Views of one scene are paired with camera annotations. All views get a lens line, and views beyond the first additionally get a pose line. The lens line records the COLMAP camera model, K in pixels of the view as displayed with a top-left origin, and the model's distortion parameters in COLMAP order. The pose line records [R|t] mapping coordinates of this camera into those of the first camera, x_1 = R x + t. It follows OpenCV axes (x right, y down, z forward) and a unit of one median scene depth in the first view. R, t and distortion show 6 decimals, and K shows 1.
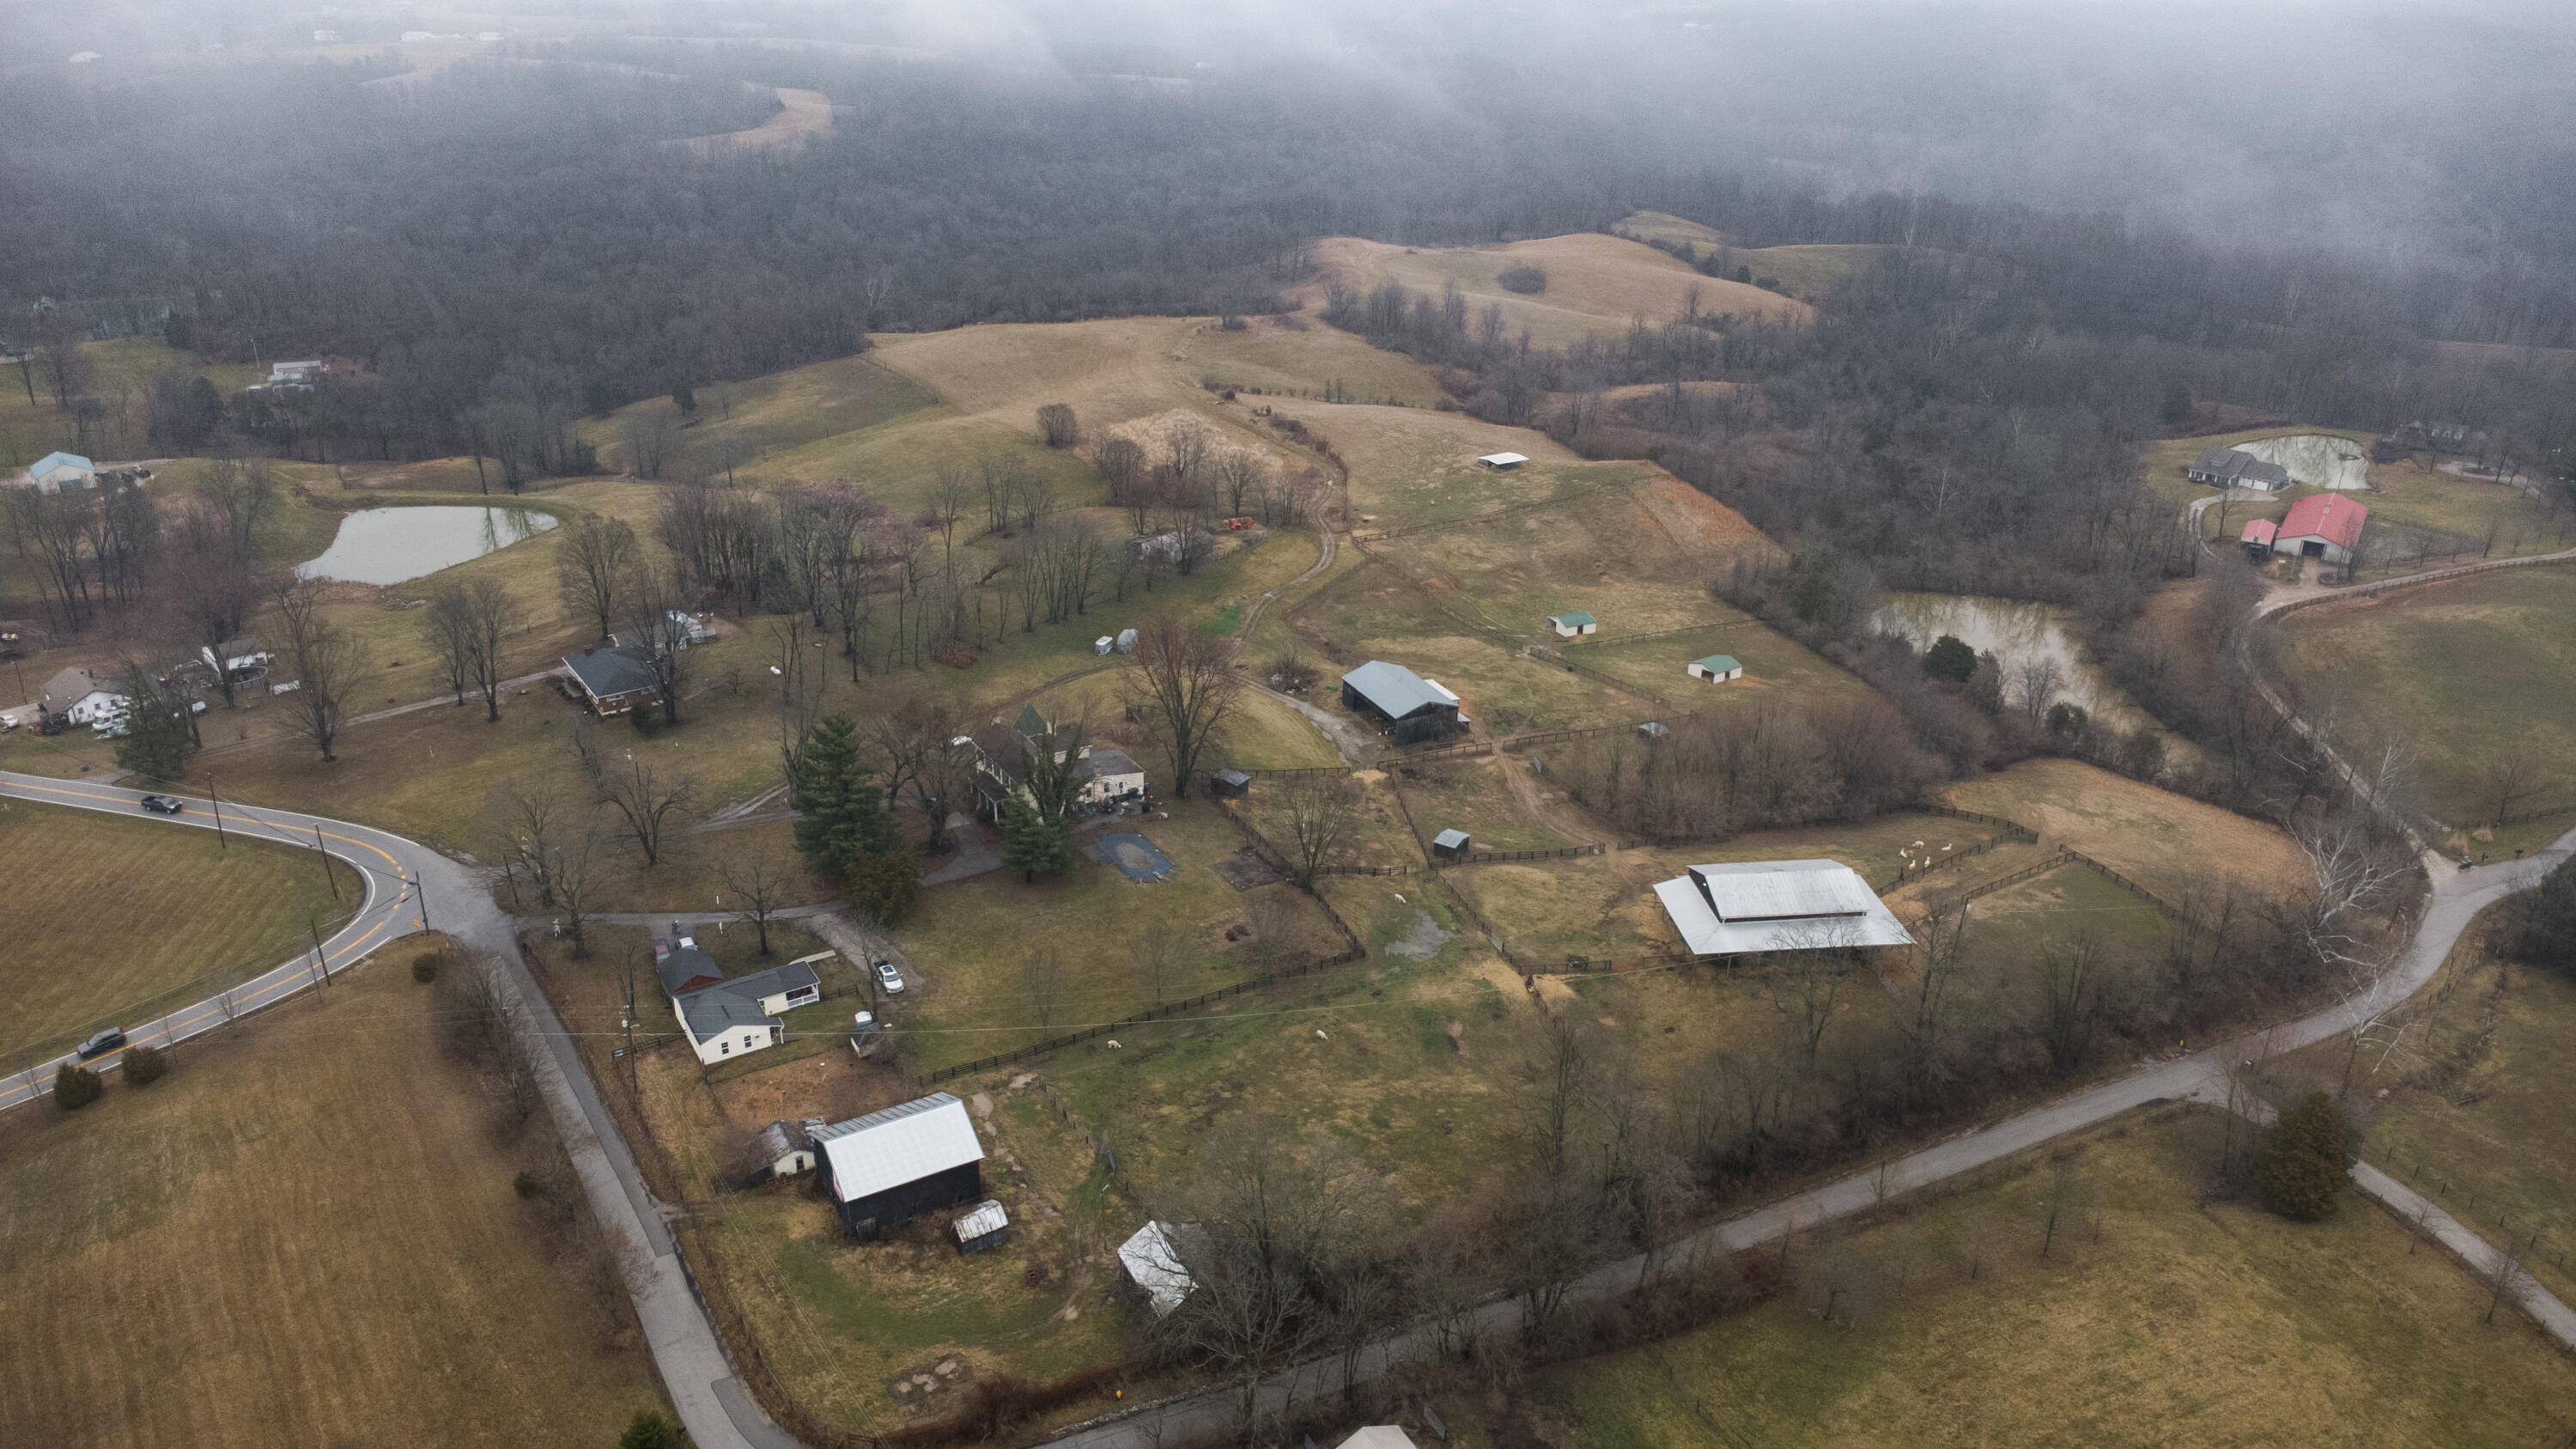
lens RADIAL K [[1812.7, 0, 1291.9], [0, 1812.7, 720.1], [0, 0, 1]] dist [0.028069, -0.041875]
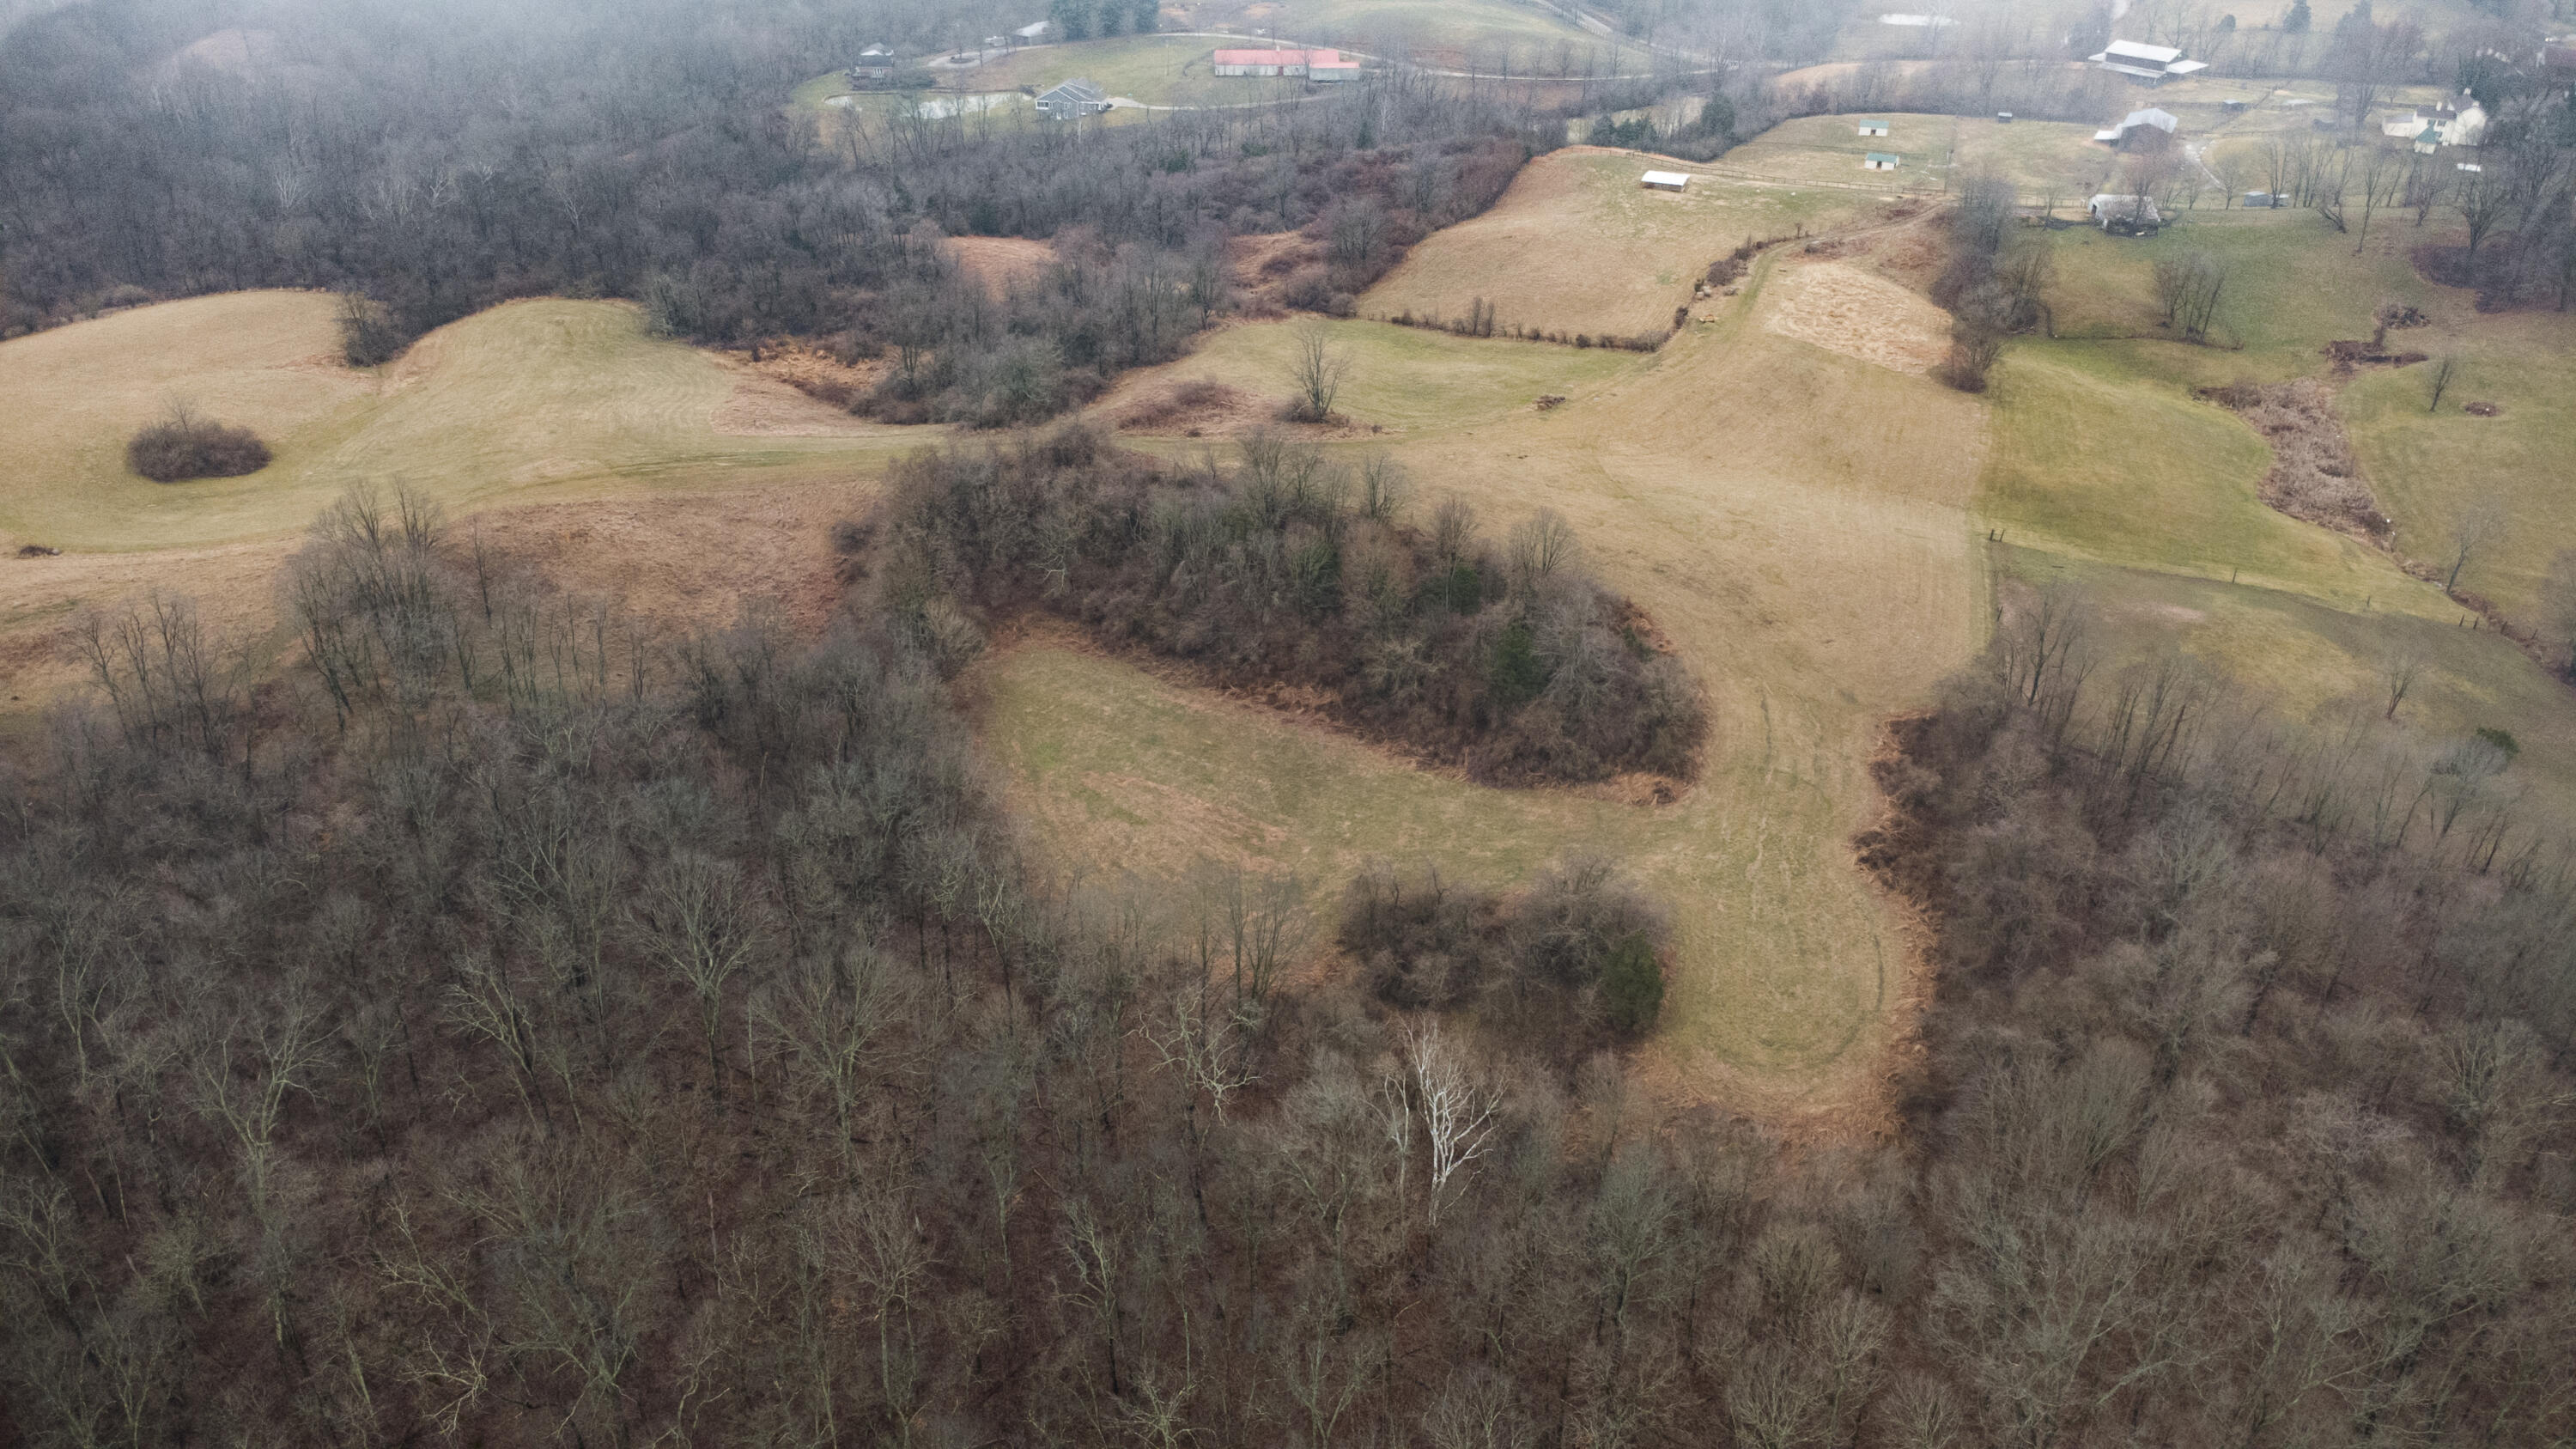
lens RADIAL K [[1812.7, 0, 1291.9], [0, 1812.7, 720.1], [0, 0, 1]] dist [0.028069, -0.041875]
pose [[-0.594469, -0.430083, 0.679437, -0.828777], [0.304668, 0.661484, 0.685286, -1.025716], [-0.744166, 0.614384, -0.262199, 2.393249]]
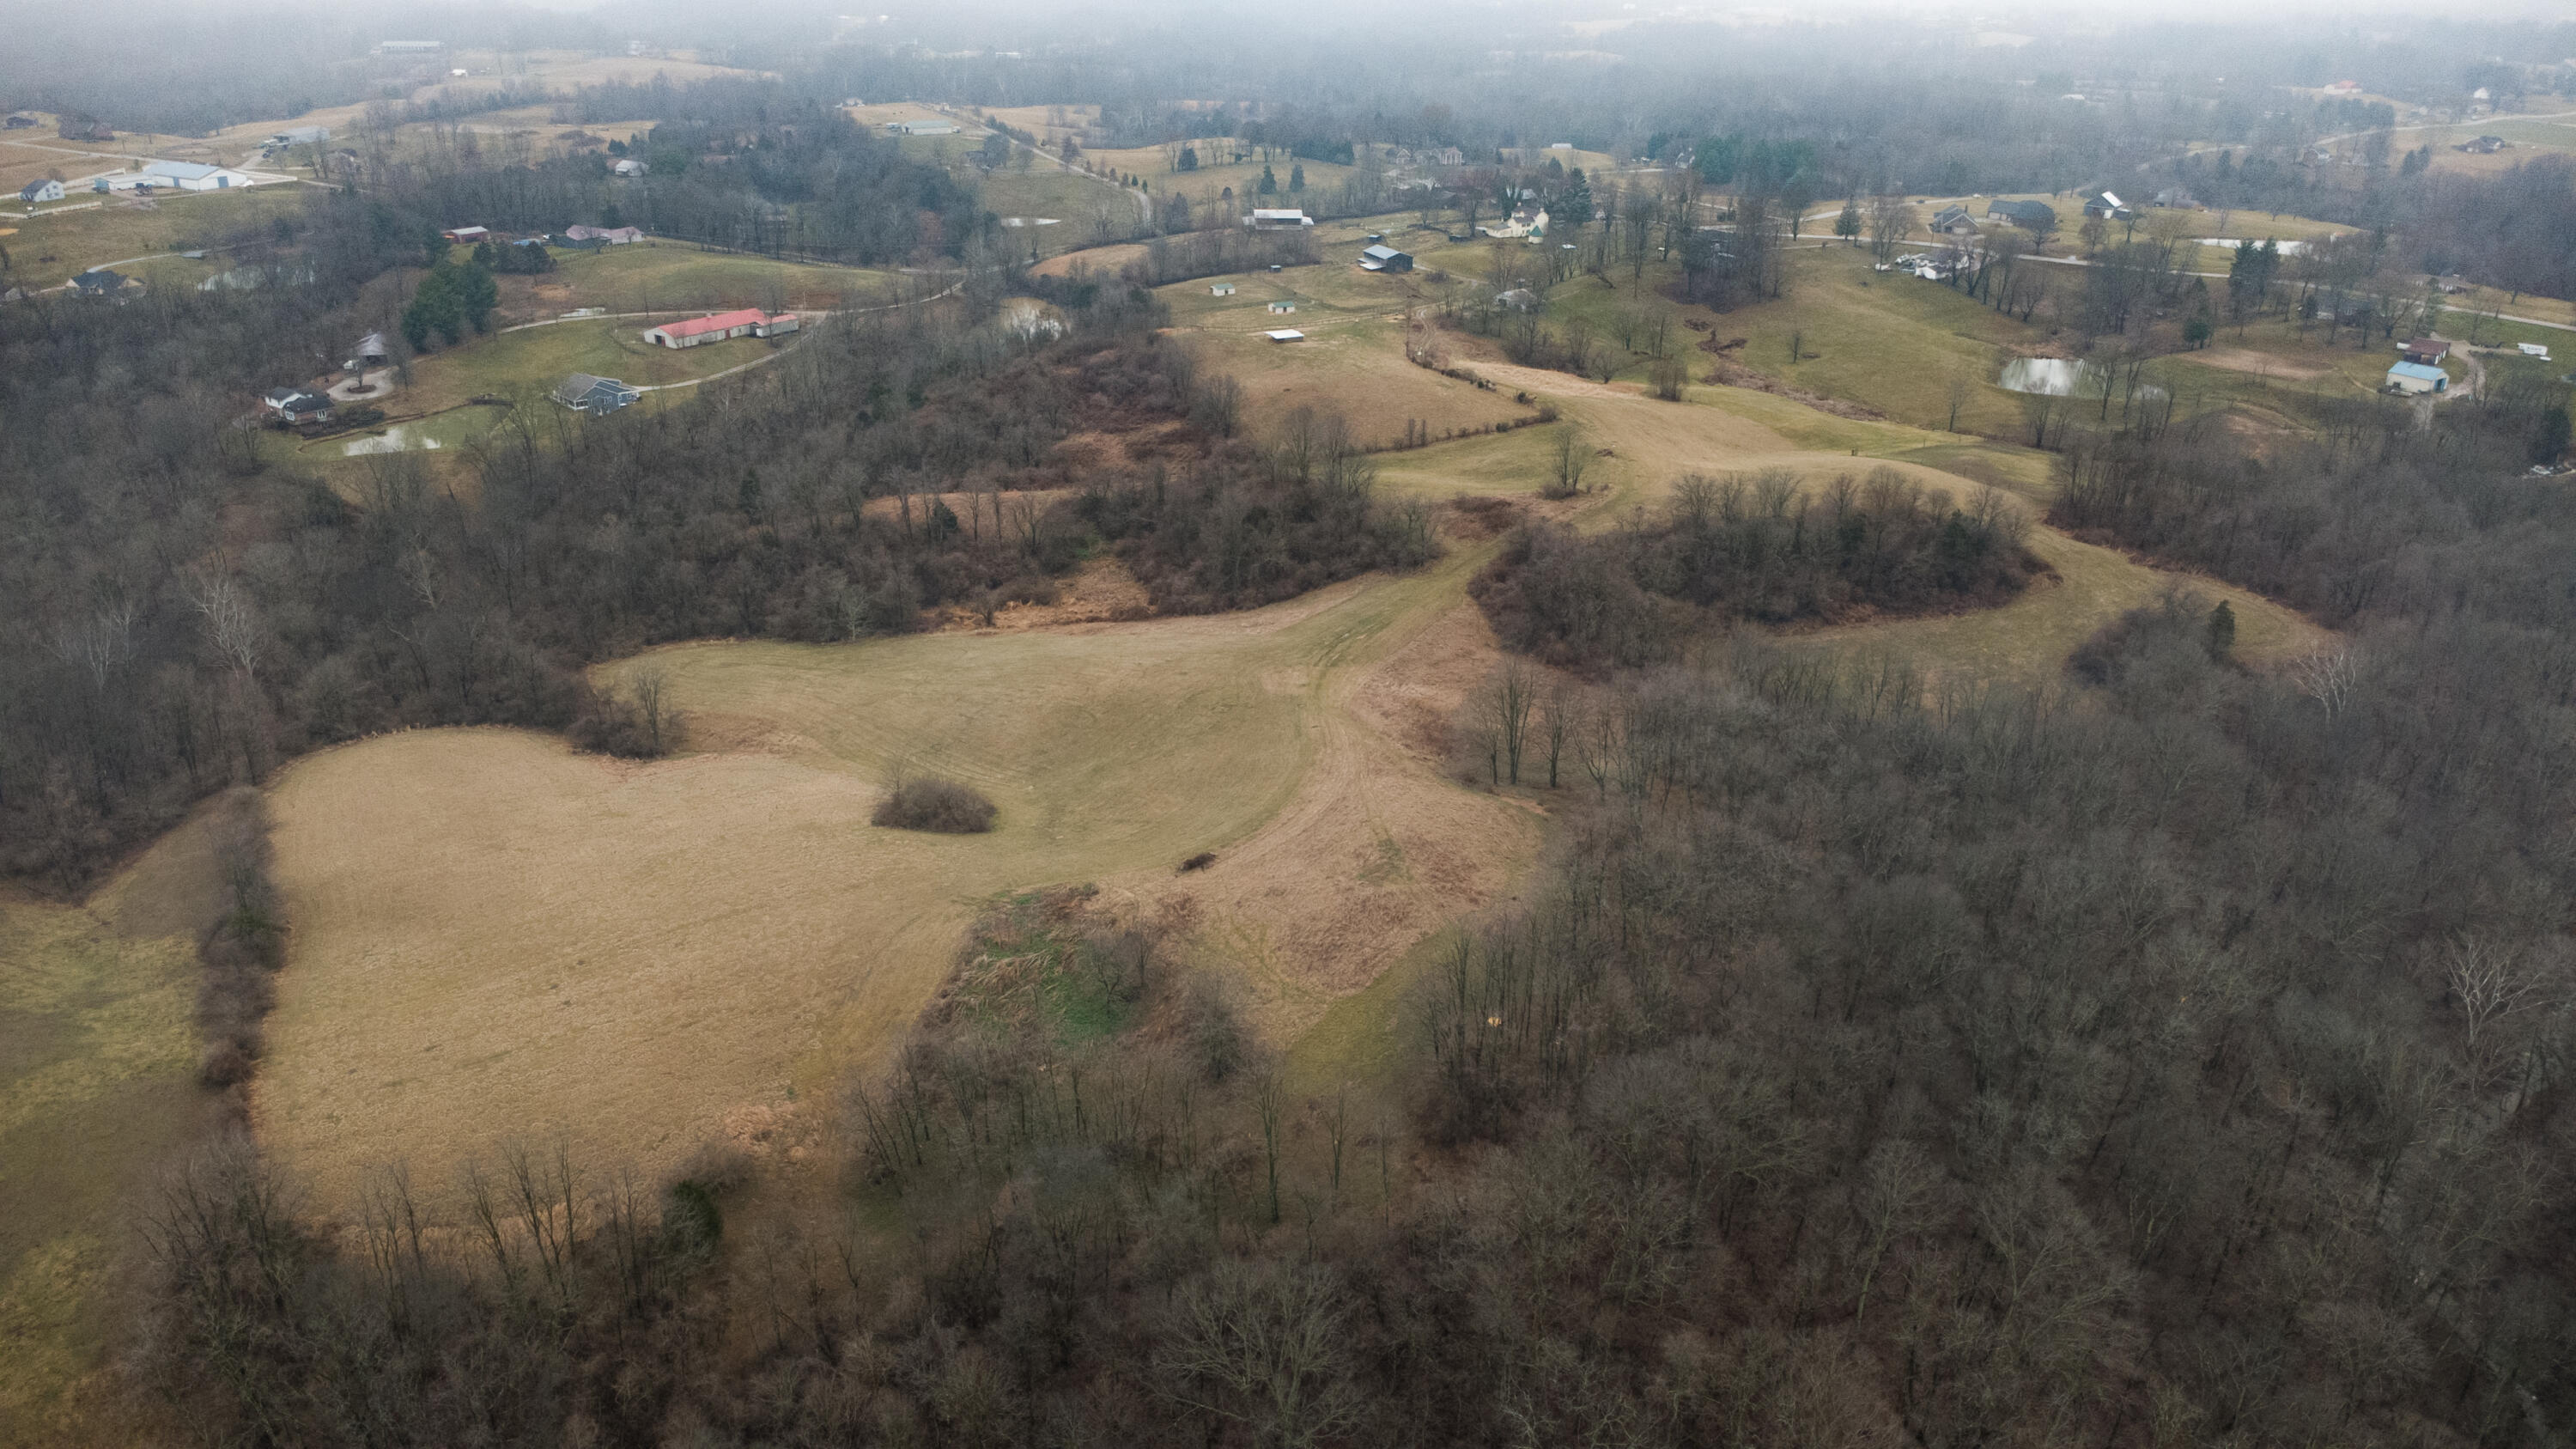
lens RADIAL K [[1812.7, 0, 1291.9], [0, 1812.7, 720.1], [0, 0, 1]] dist [0.028069, -0.041875]
pose [[-0.998864, -0.039386, 0.026835, 0.100891], [-0.006654, 0.672807, 0.739789, -1.364464], [-0.047193, 0.738769, -0.672304, 3.108927]]
